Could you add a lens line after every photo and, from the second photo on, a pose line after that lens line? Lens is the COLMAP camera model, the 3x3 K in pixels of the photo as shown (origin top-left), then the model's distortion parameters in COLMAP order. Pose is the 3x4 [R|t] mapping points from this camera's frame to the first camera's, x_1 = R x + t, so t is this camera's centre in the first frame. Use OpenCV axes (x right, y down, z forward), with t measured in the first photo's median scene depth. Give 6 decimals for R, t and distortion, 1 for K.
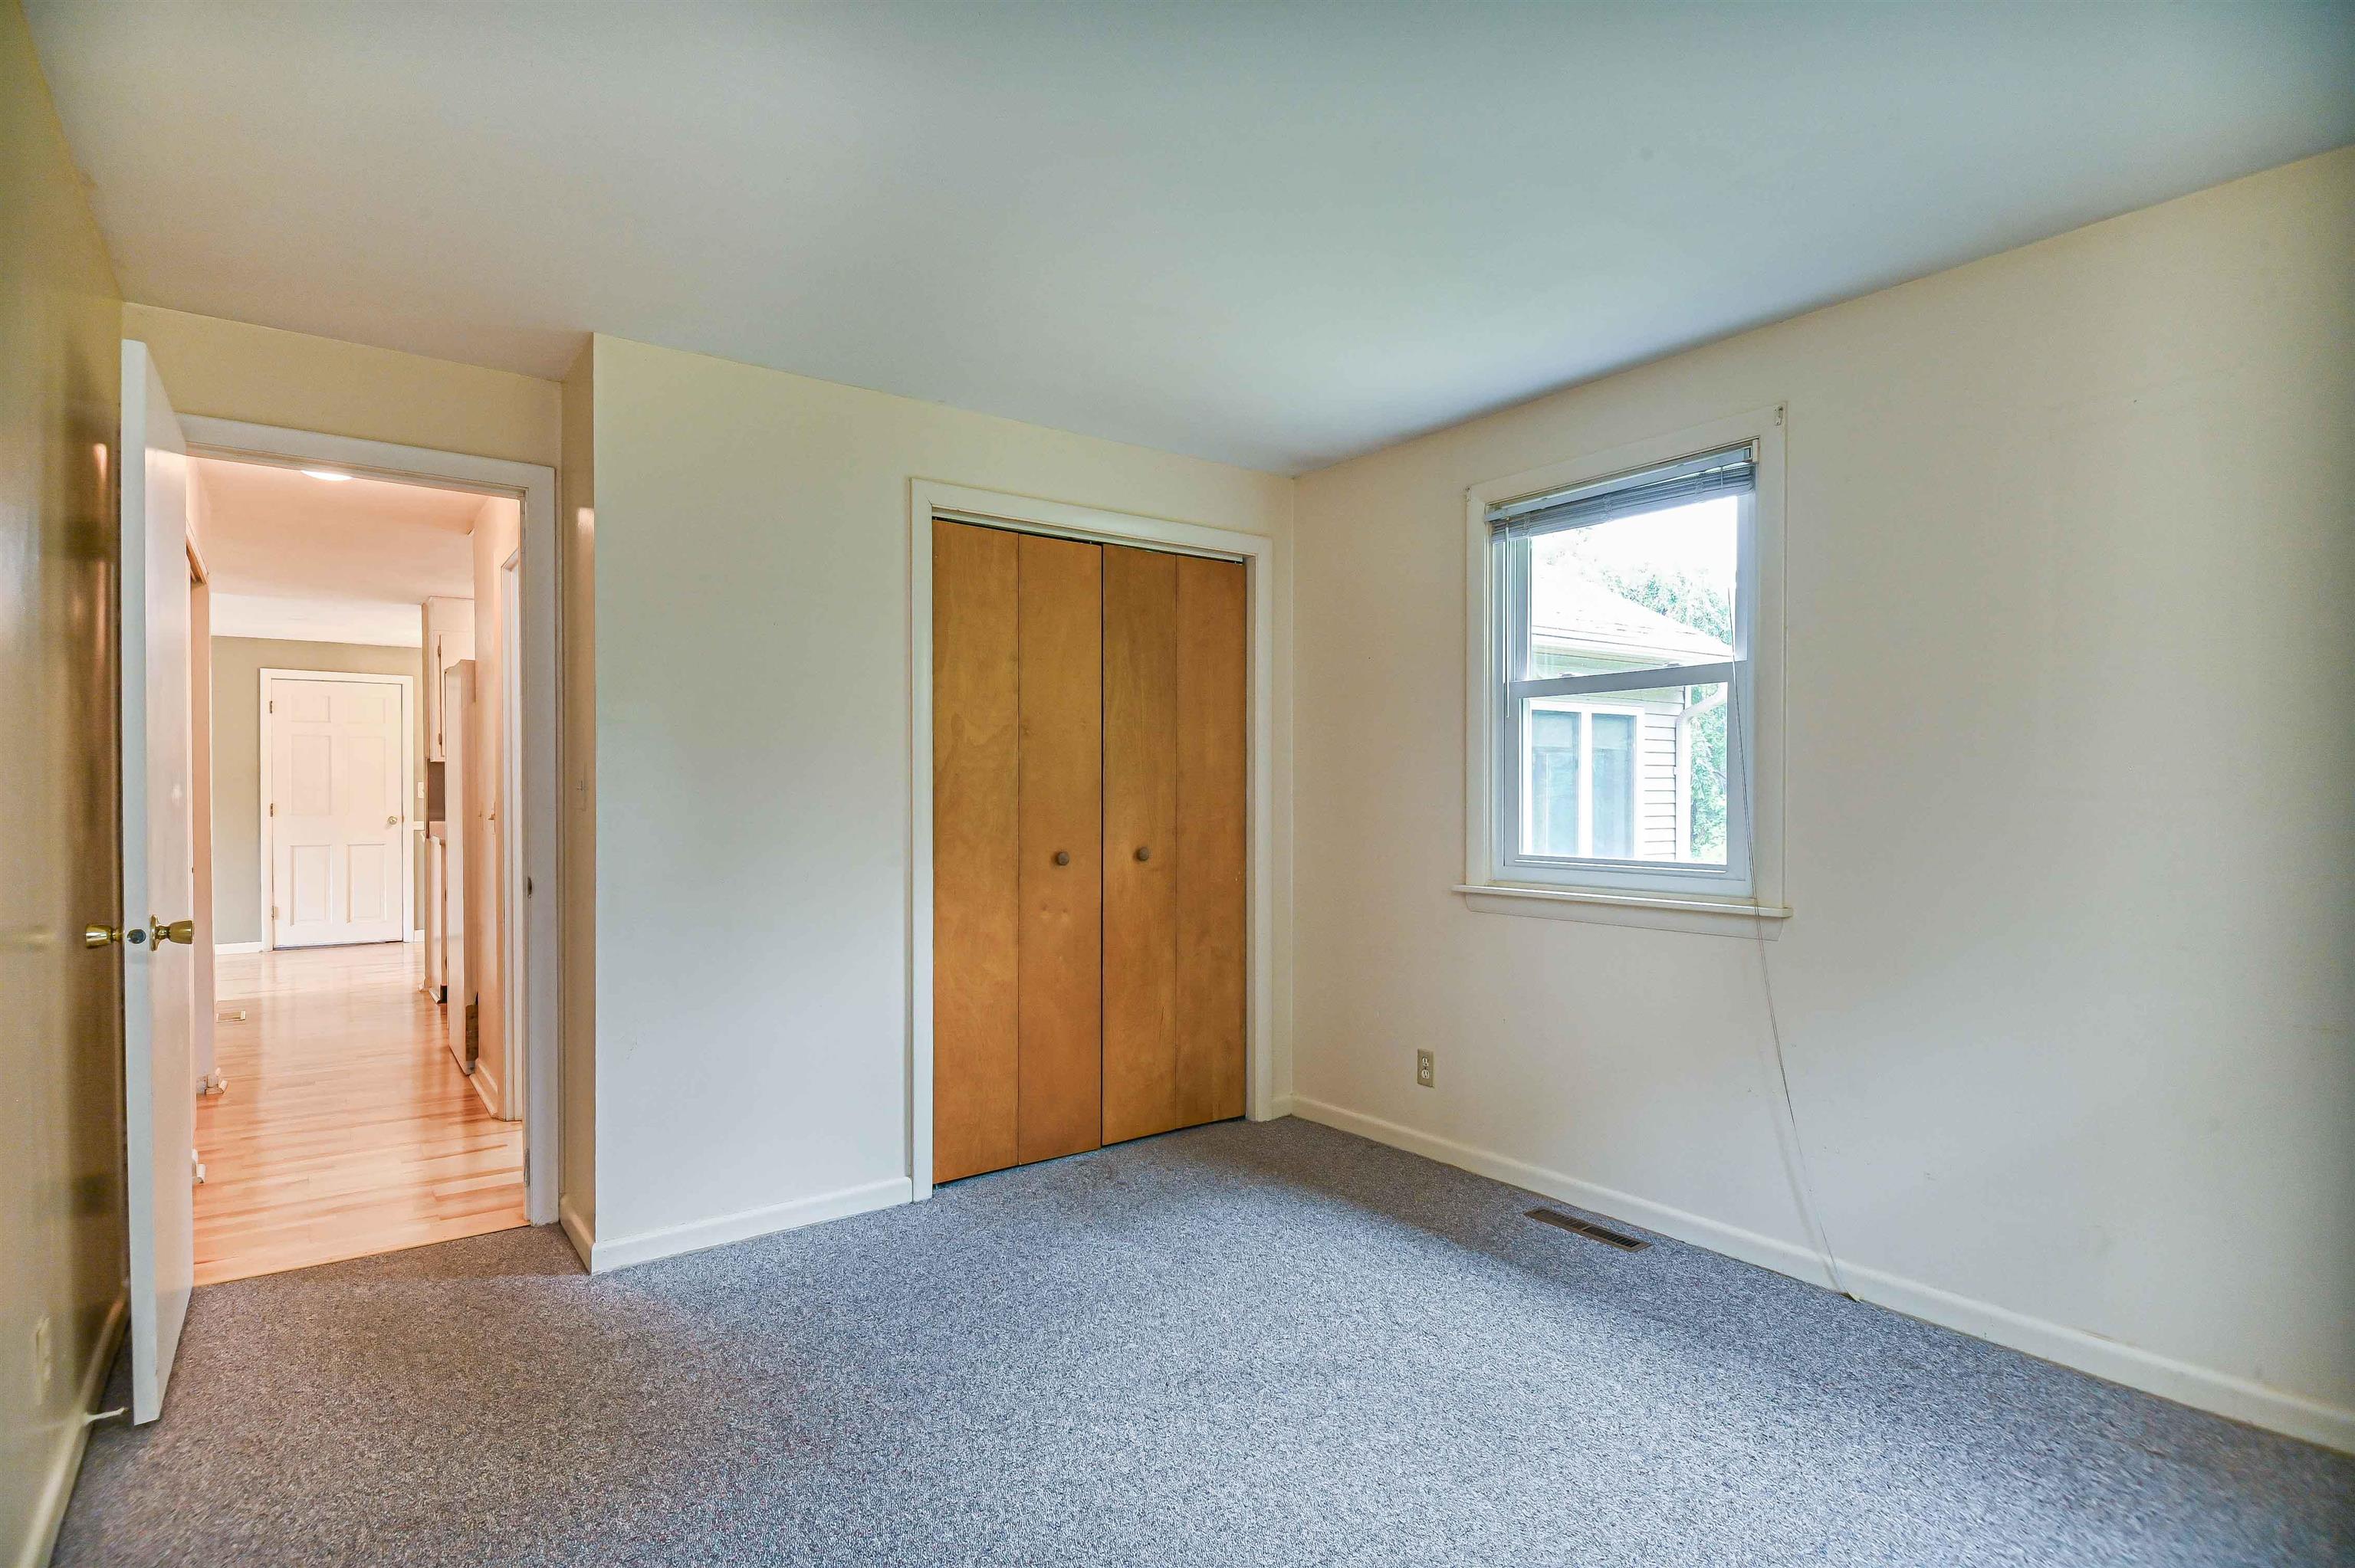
lens RADIAL K [[1212.5, 0, 1177.5], [0, 1212.5, 784.0], [0, 0, 1]] dist [0.026561, -0.028168]
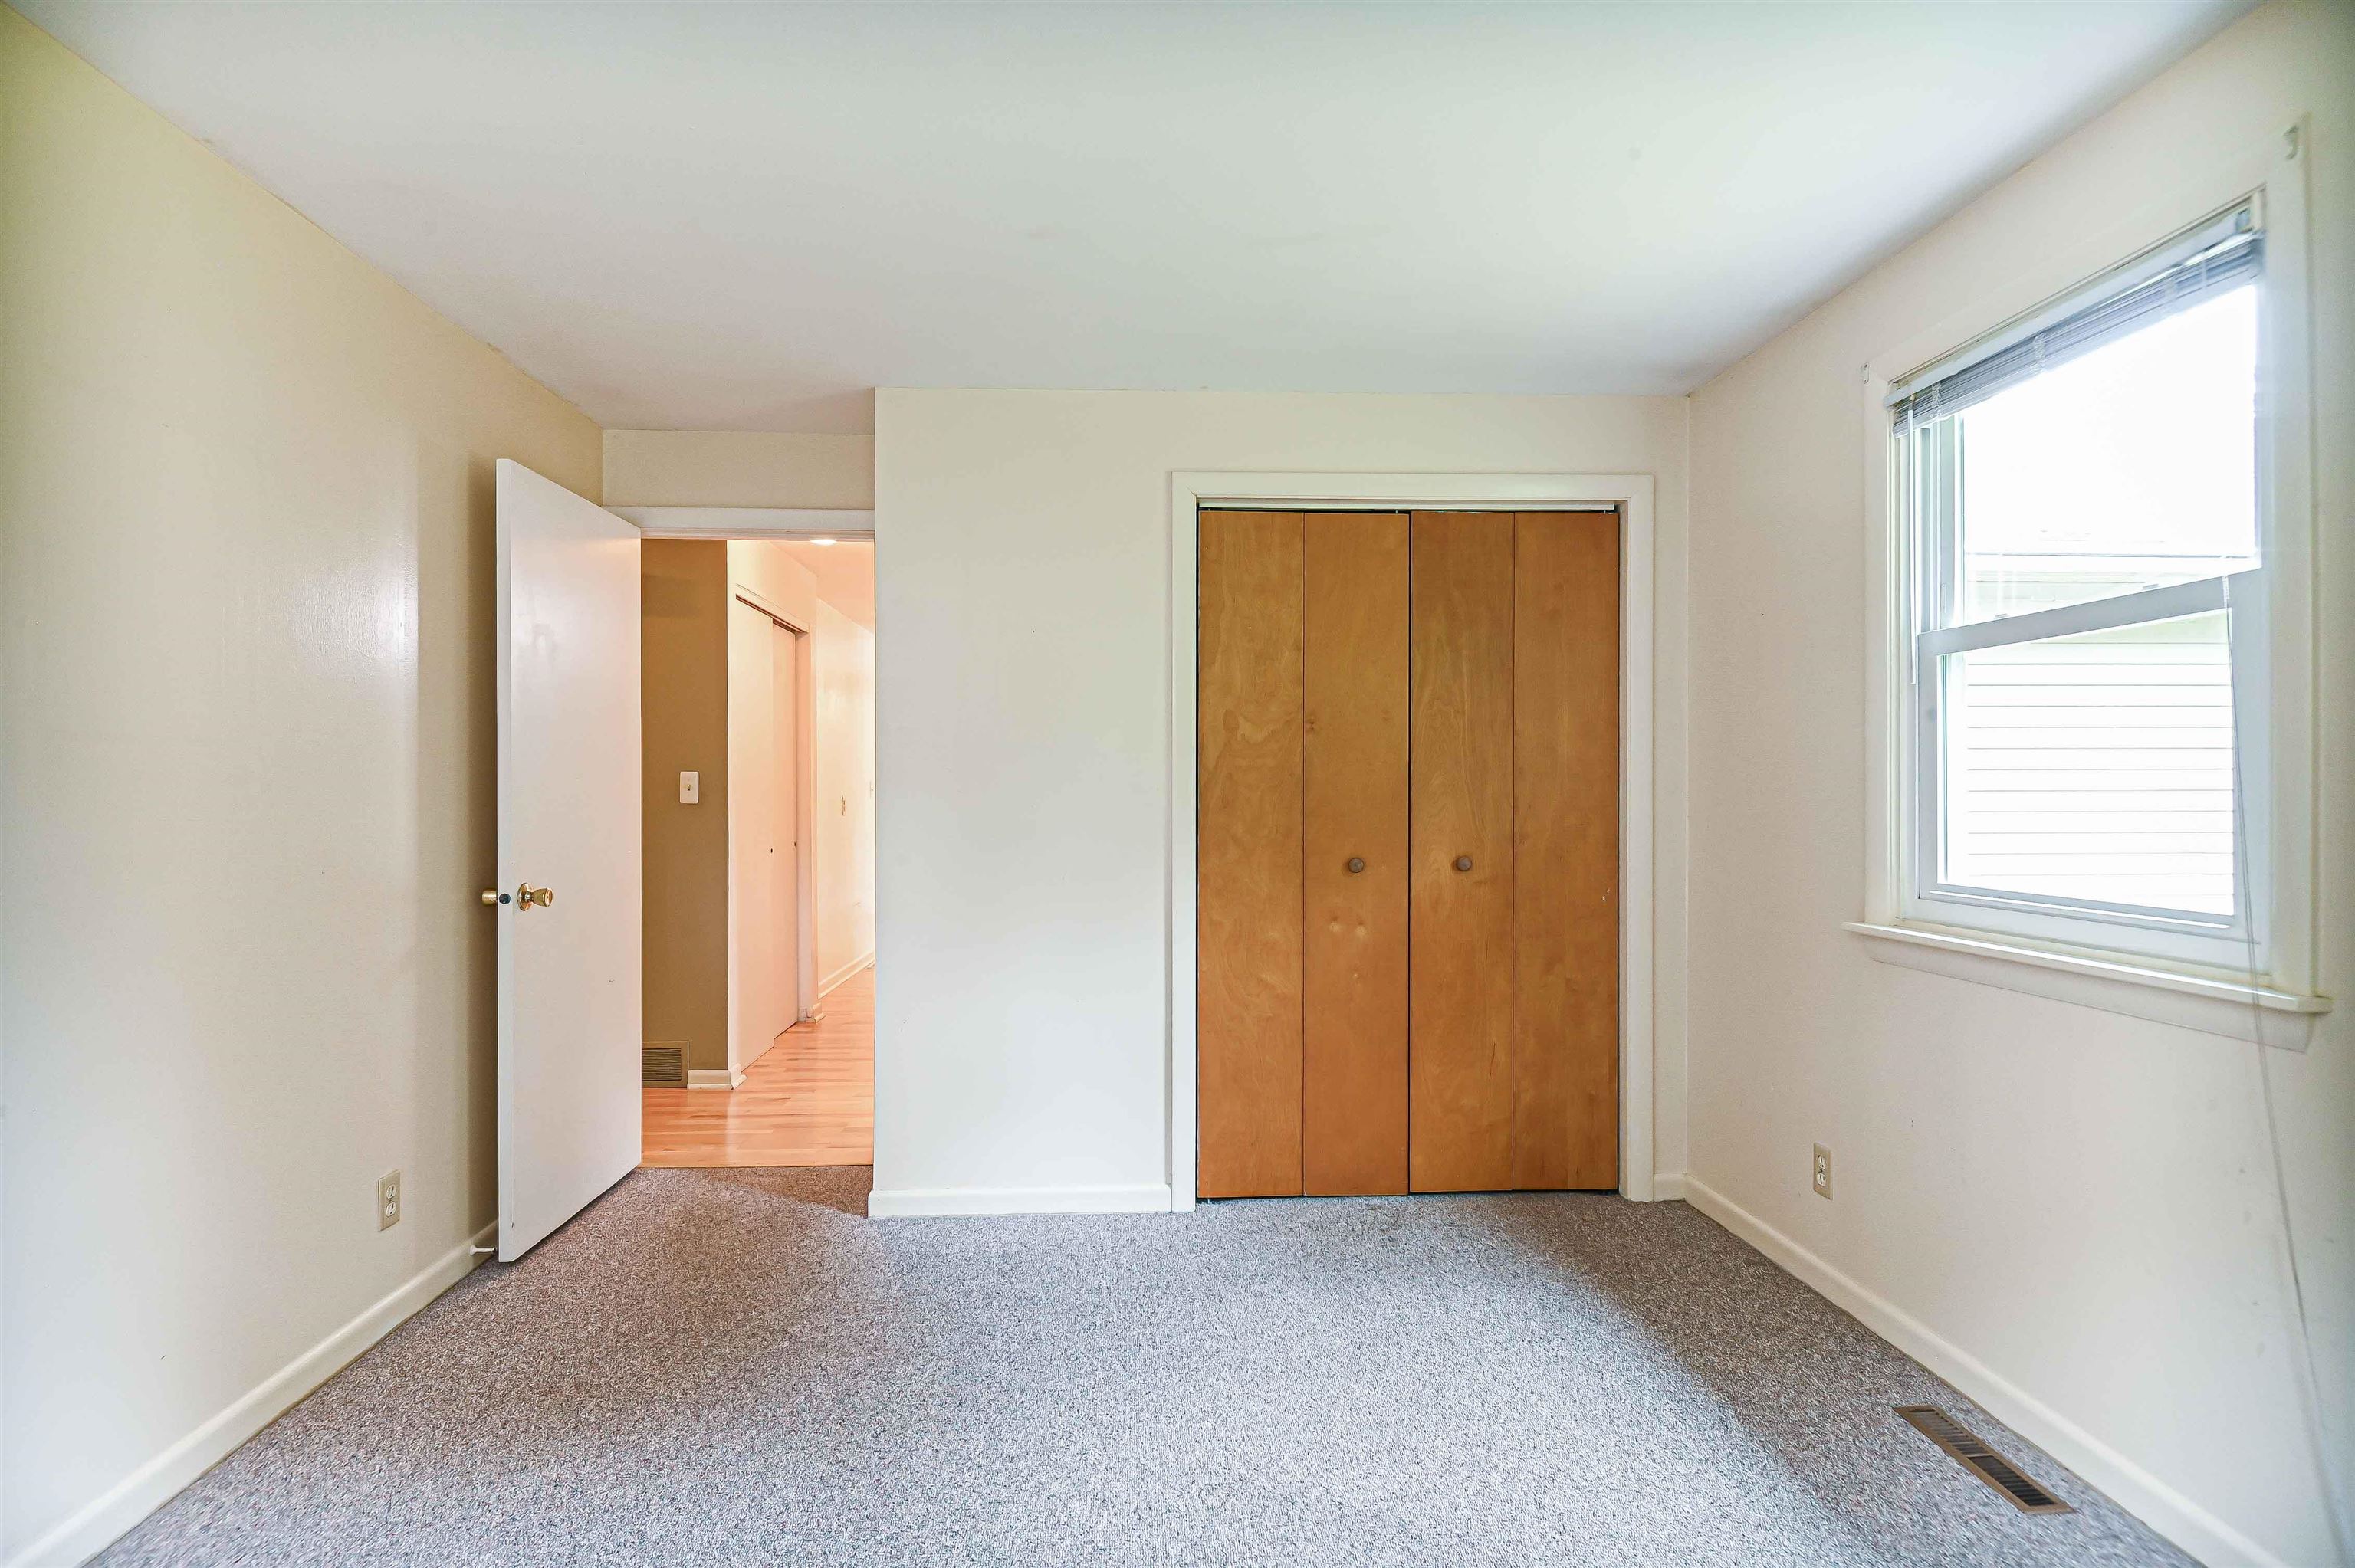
lens RADIAL K [[1186.8, 0, 1177.5], [0, 1186.8, 784.0], [0, 0, 1]] dist [0.023793, -0.027946]
pose [[0.821449, -0.004832, -0.570261, 0.308706], [0.004279, 0.999988, -0.002310, 0.002161], [0.570266, -0.000542, 0.821460, 0.202442]]
